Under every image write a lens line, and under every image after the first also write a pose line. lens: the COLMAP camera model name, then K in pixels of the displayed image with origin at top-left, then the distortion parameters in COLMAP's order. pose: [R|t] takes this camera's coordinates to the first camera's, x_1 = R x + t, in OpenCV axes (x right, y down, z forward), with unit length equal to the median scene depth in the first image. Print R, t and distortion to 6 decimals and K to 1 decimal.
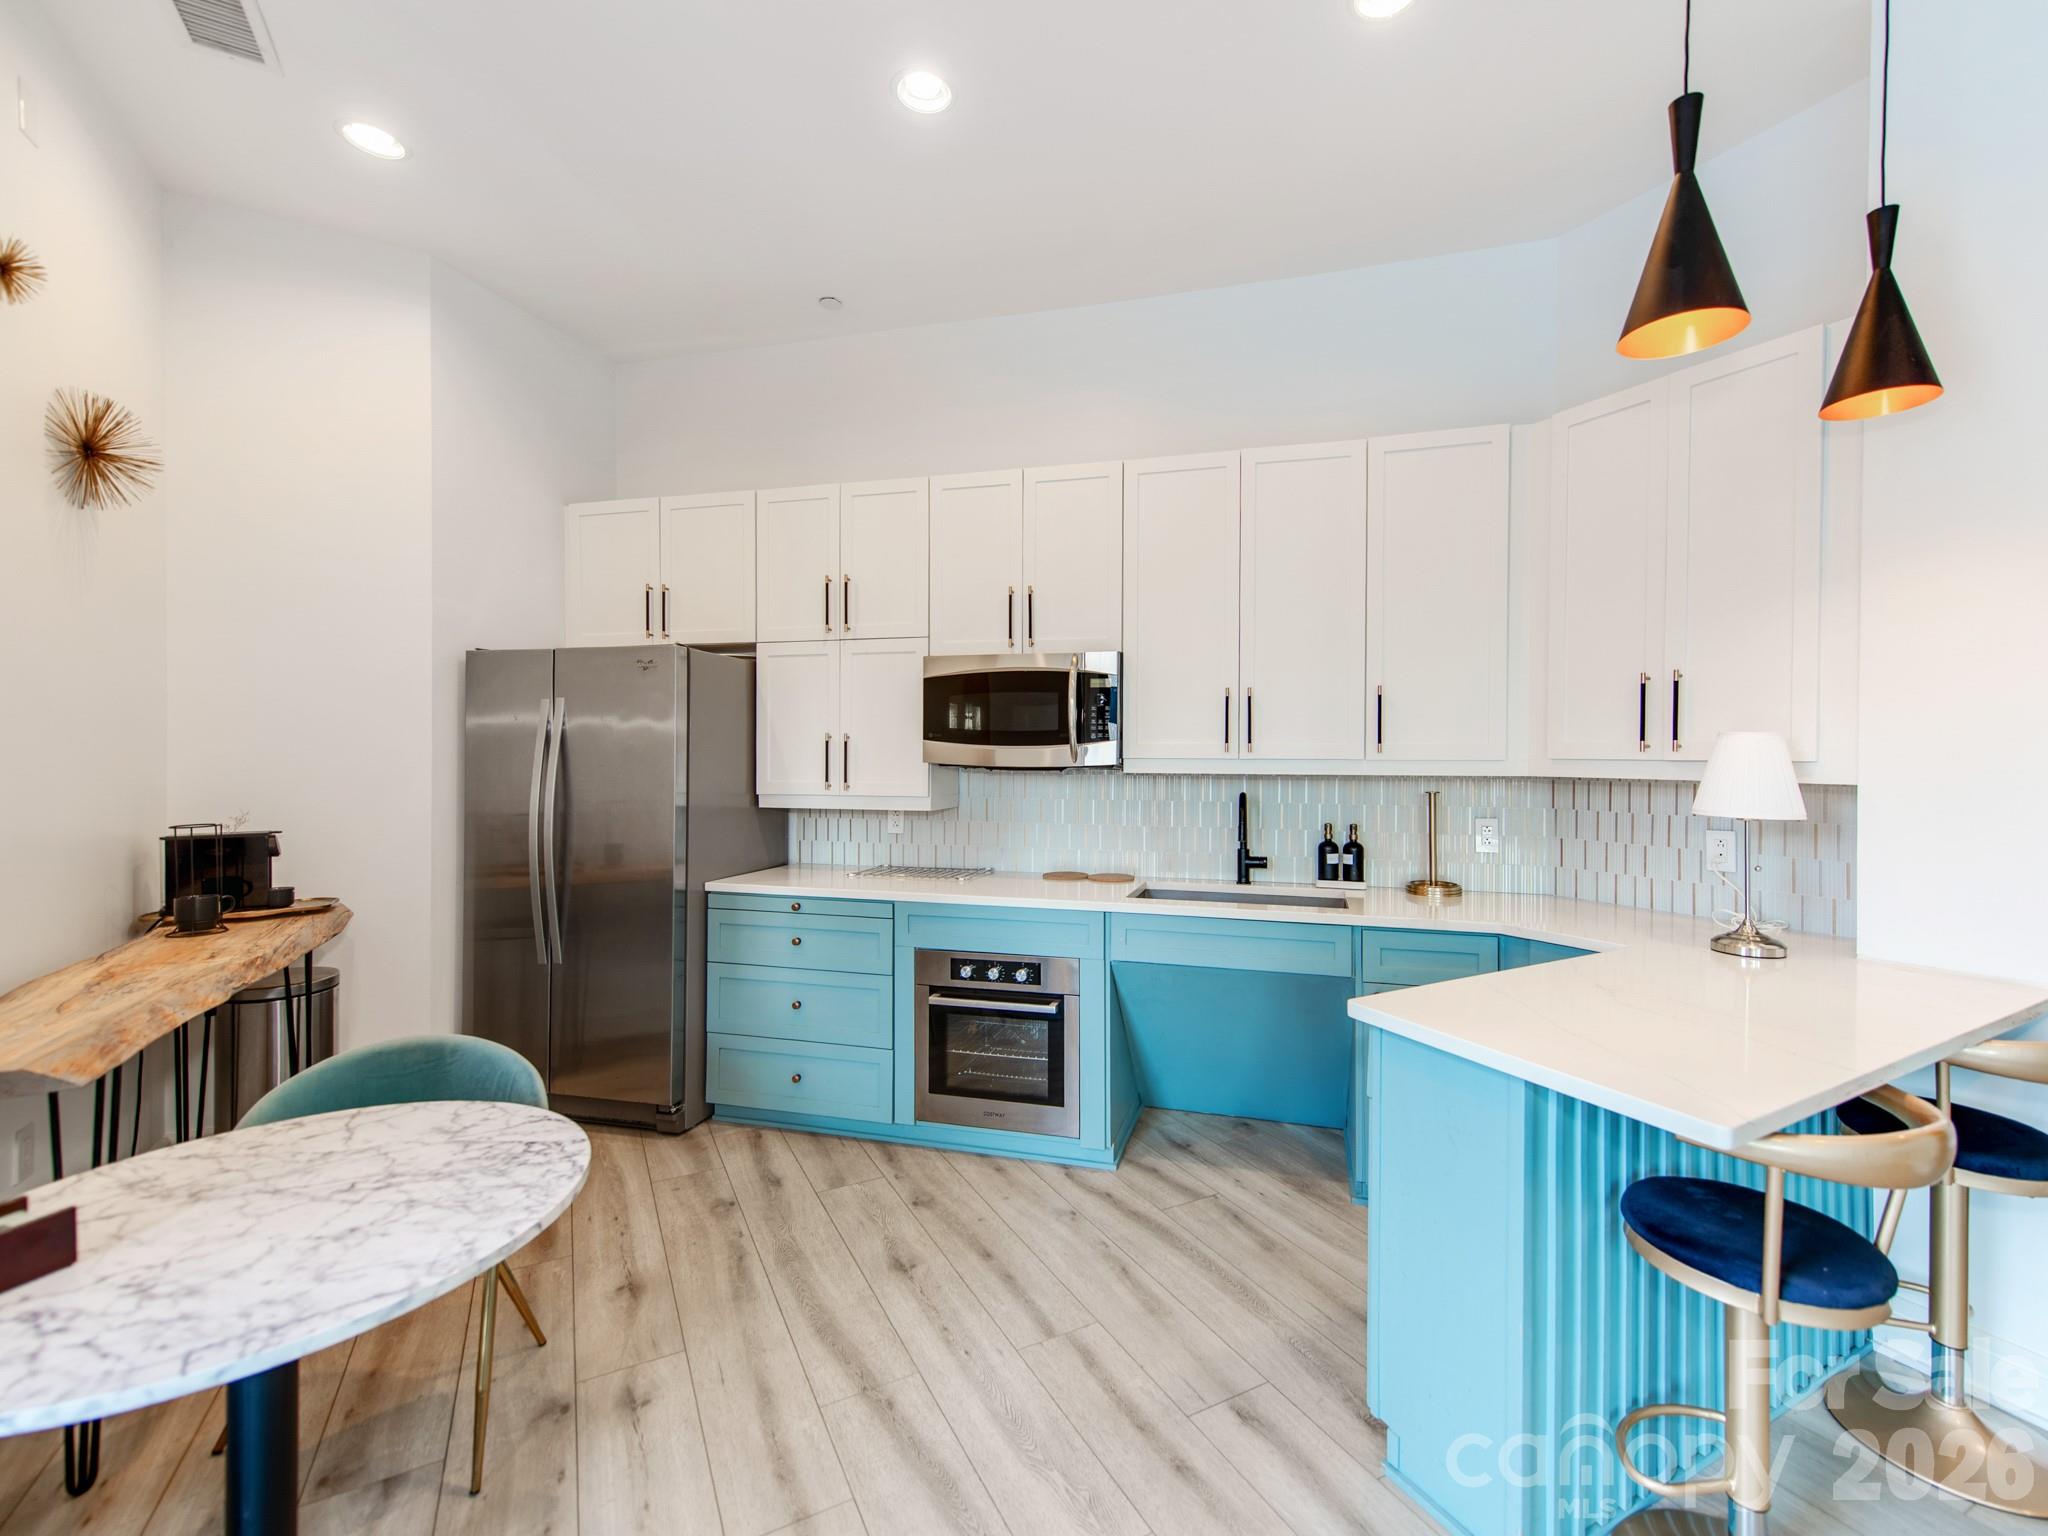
lens RADIAL K [[877.0, 0, 1024.0], [0, 877.0, 768.0], [0, 0, 1]] dist [0.023637, 0.000025]
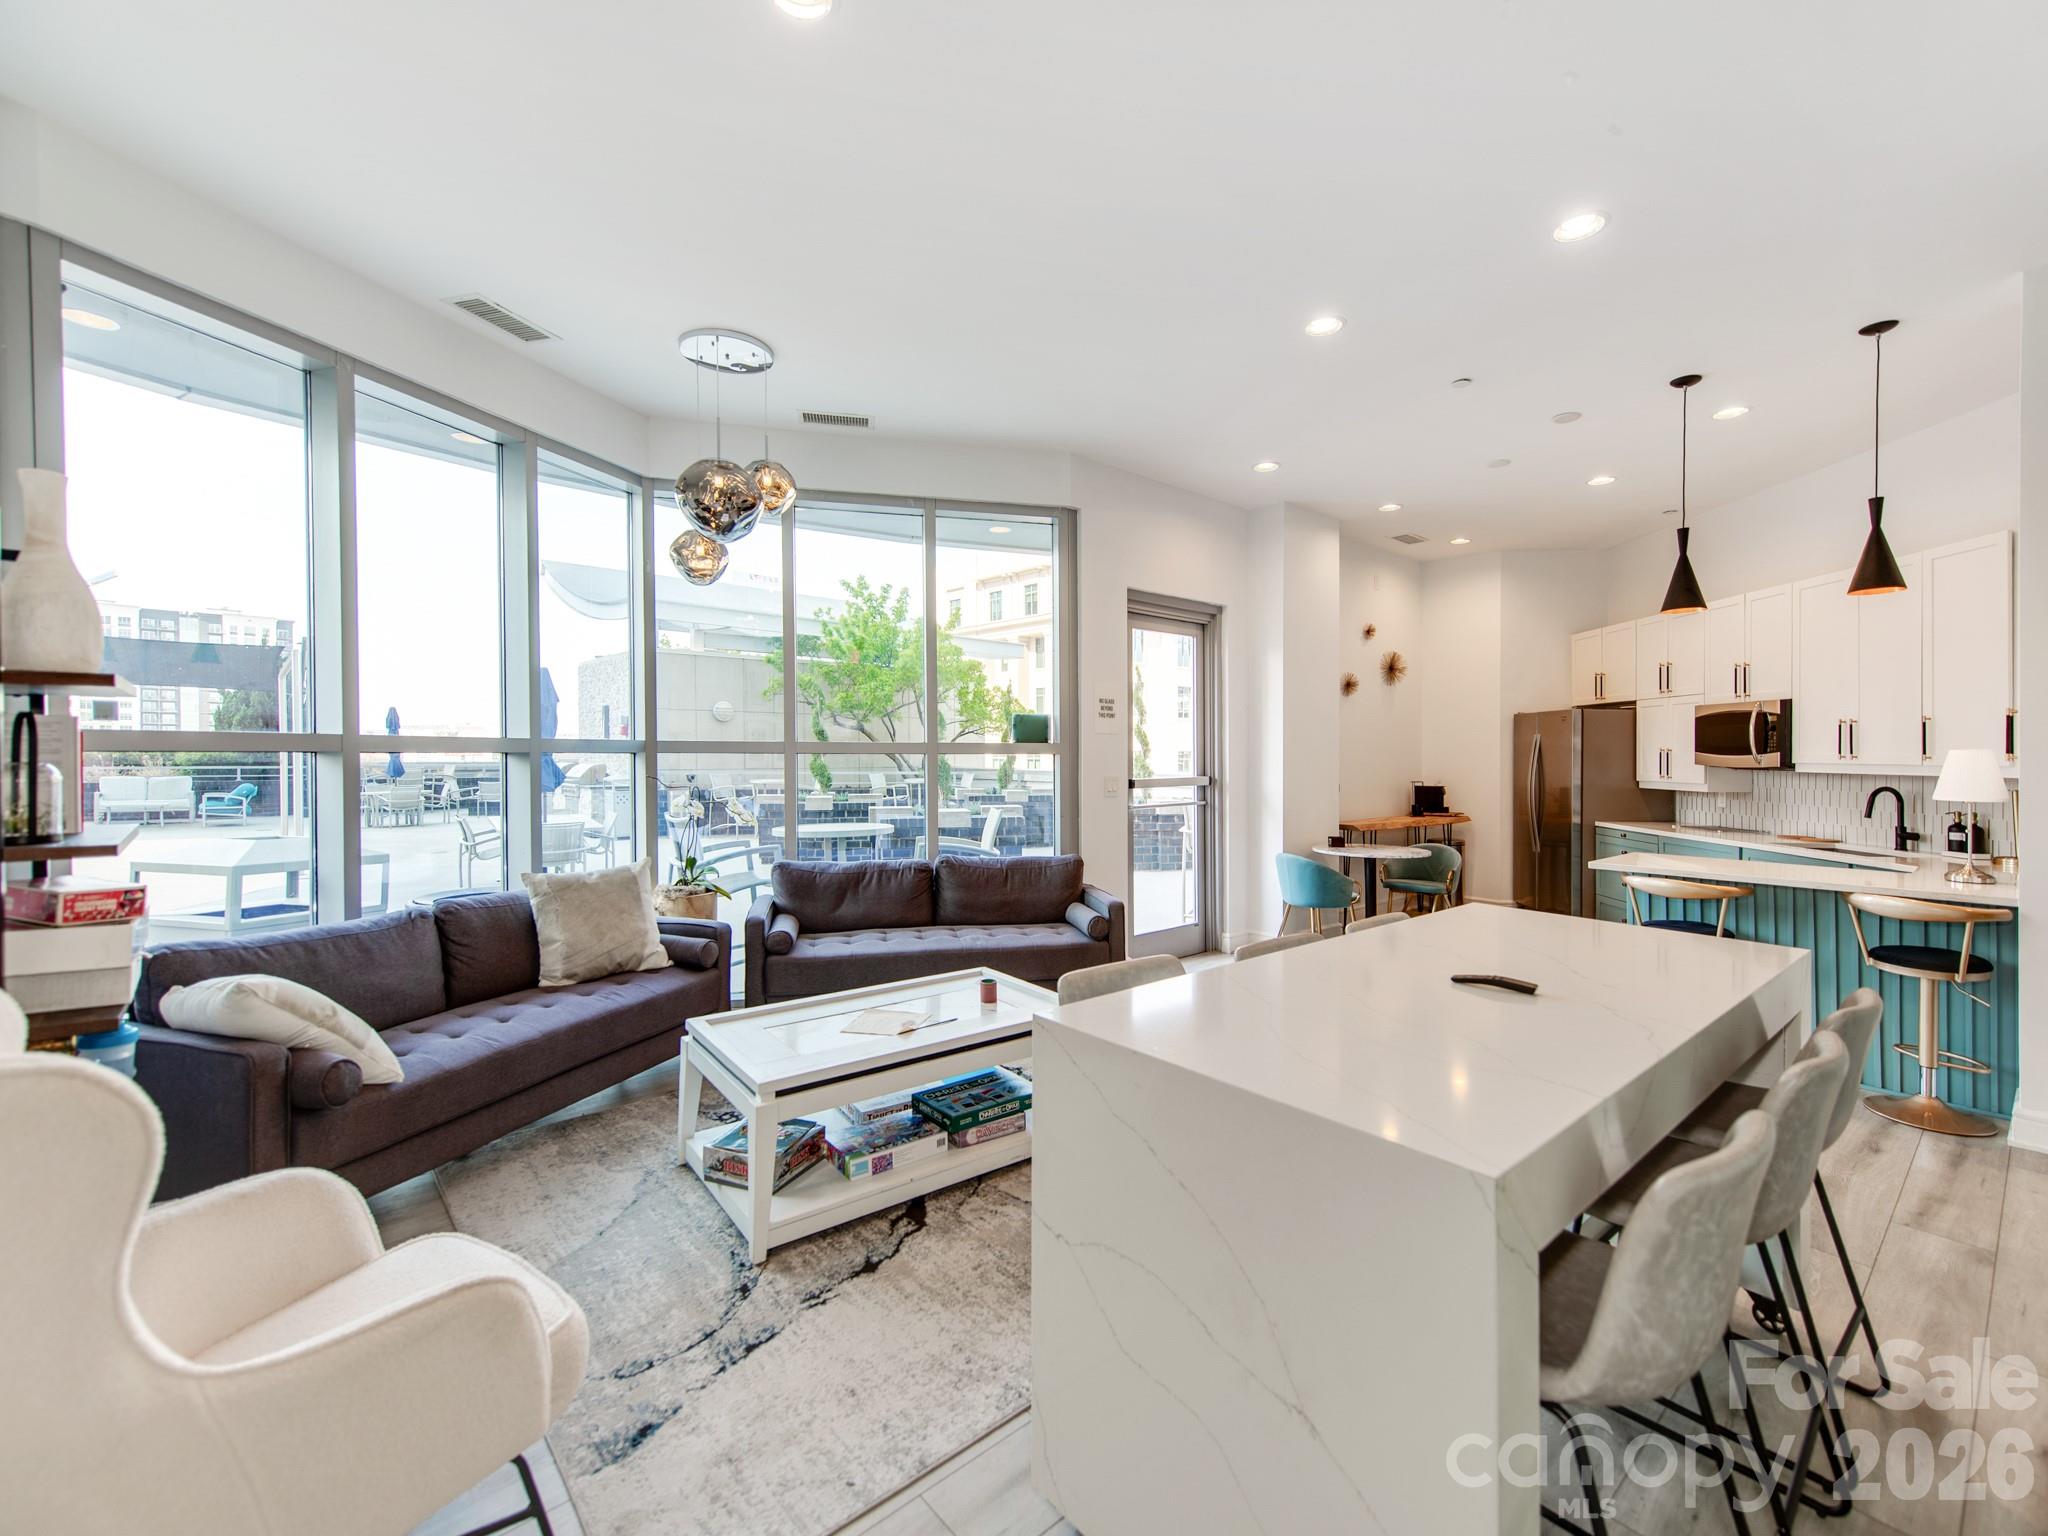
lens RADIAL K [[877.0, 0, 1024.0], [0, 877.0, 768.0], [0, 0, 1]] dist [0.023637, 0.000025]
pose [[0.174398, 0.015528, -0.984553, 1.456235], [-0.011436, 0.999840, 0.013744, -0.007618], [0.984609, 0.008863, 0.174548, -0.687237]]
